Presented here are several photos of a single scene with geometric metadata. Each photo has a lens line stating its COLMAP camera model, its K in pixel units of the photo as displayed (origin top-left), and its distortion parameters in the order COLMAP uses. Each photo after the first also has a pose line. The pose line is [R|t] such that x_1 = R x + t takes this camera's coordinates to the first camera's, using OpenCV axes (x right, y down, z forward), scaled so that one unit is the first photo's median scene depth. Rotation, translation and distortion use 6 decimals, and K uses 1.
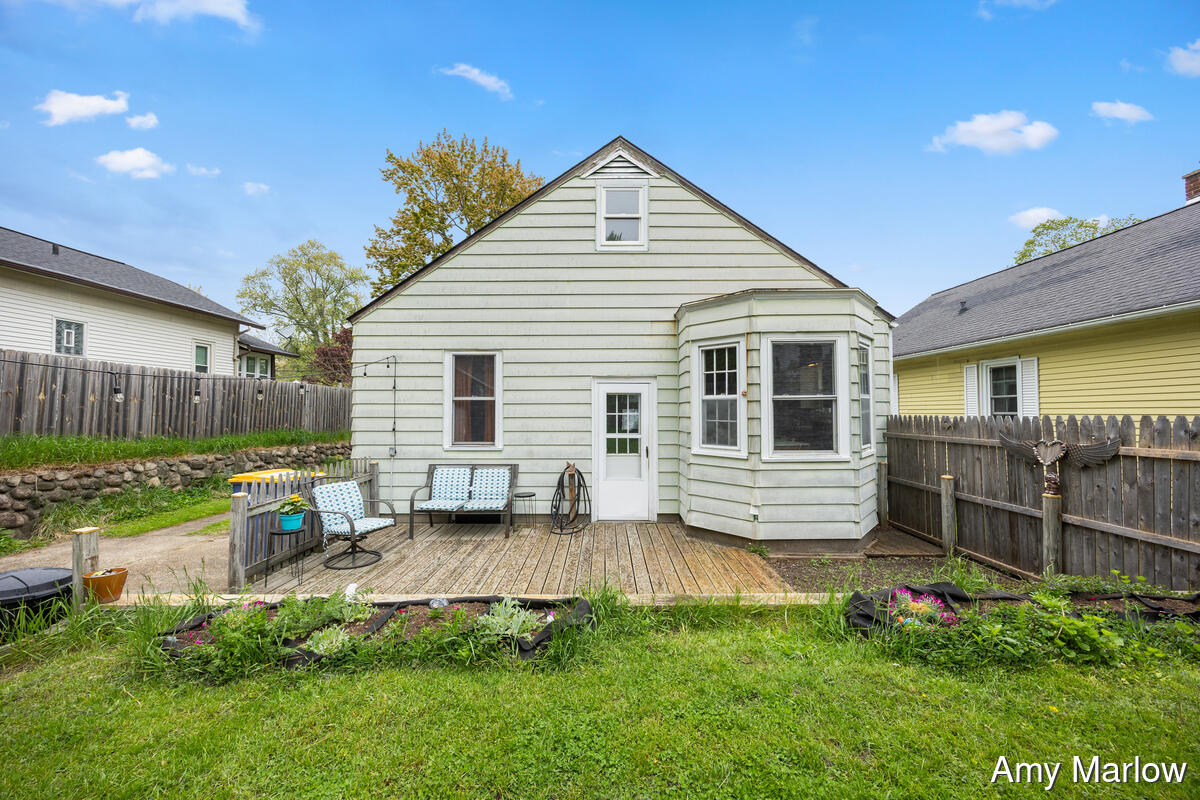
lens RADIAL K [[464.6, 0, 605.5], [0, 464.6, 397.3], [0, 0, 1]] dist [-0.005288, 0.000660]
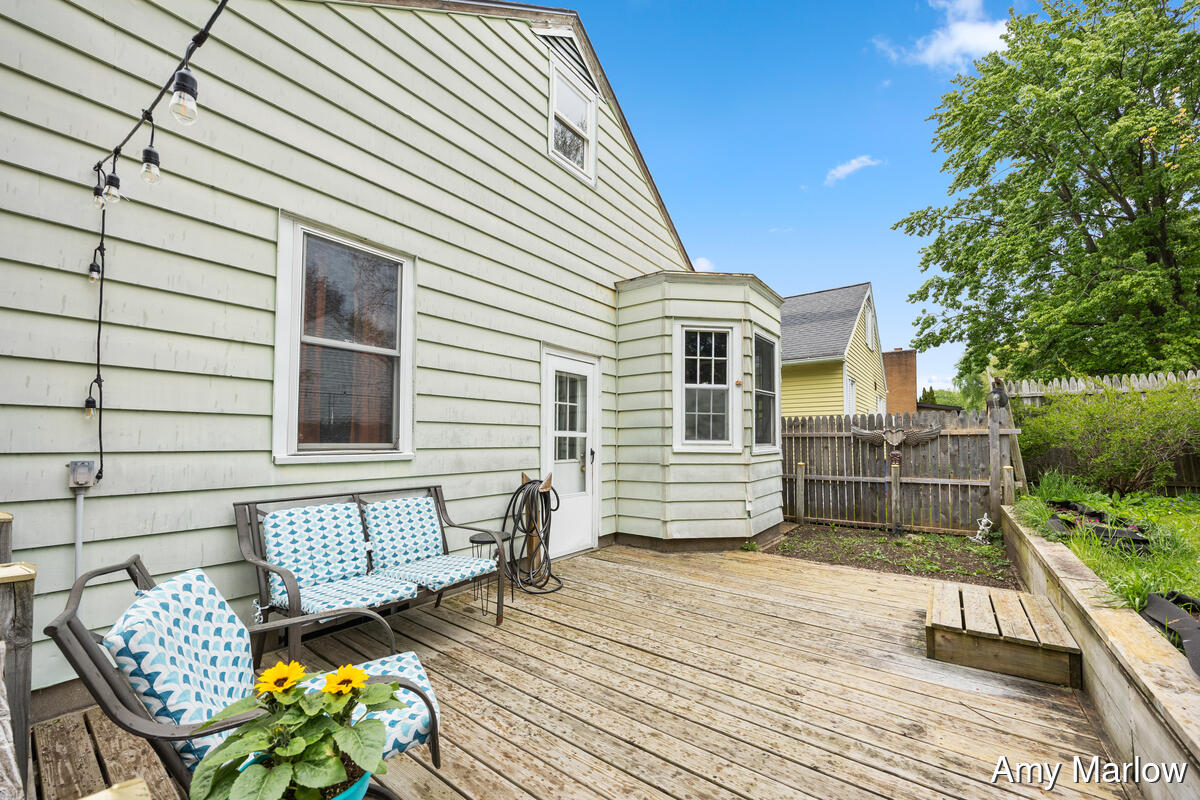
lens RADIAL K [[464.6, 0, 604.4], [0, 464.6, 428.4], [0, 0, 1]] dist [-0.005288, 0.000660]
pose [[0.595584, 0.023545, 0.802948, -0.499682], [-0.022411, 0.999668, -0.012690, 0.082365], [-0.802980, -0.010437, 0.595914, 0.540595]]
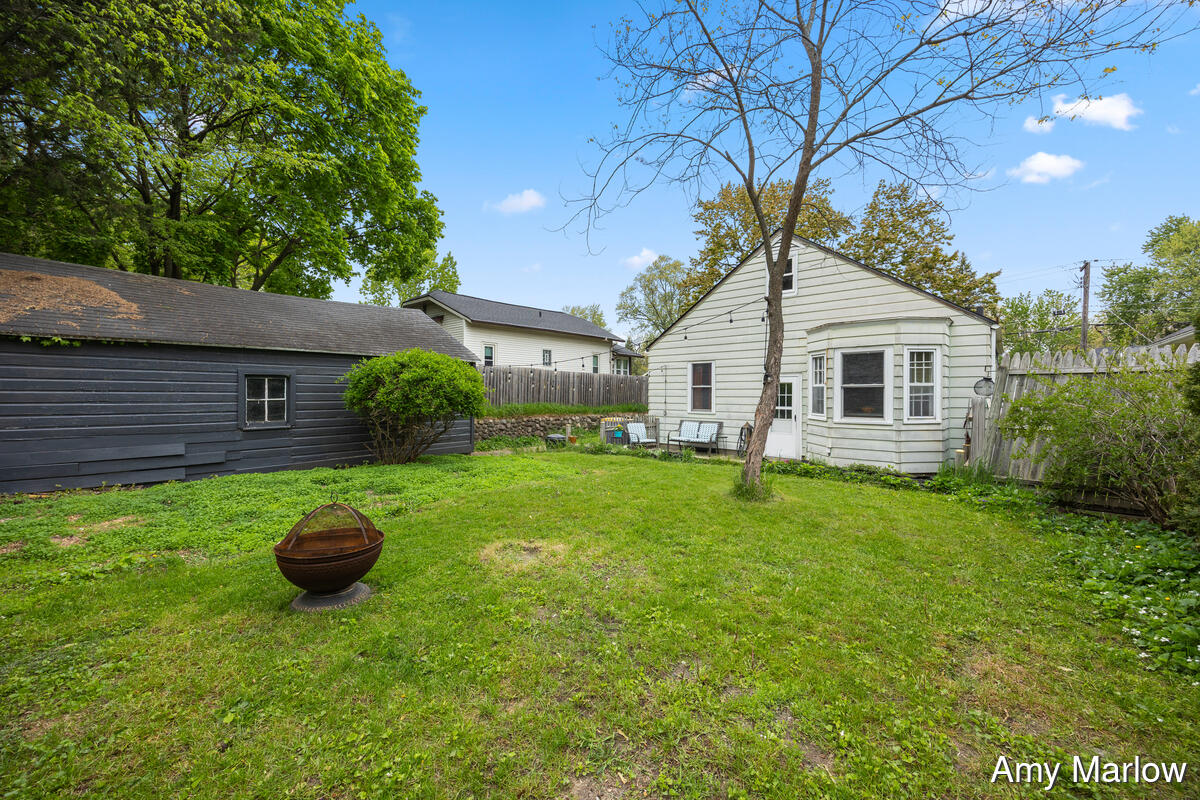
lens RADIAL K [[464.6, 0, 601.8], [0, 464.6, 399.2], [0, 0, 1]] dist [-0.005288, 0.000660]
pose [[0.757979, 0.011775, -0.652172, 0.655195], [0.016783, 0.999154, 0.037545, -0.023612], [0.652063, -0.039404, 0.757140, -0.714403]]
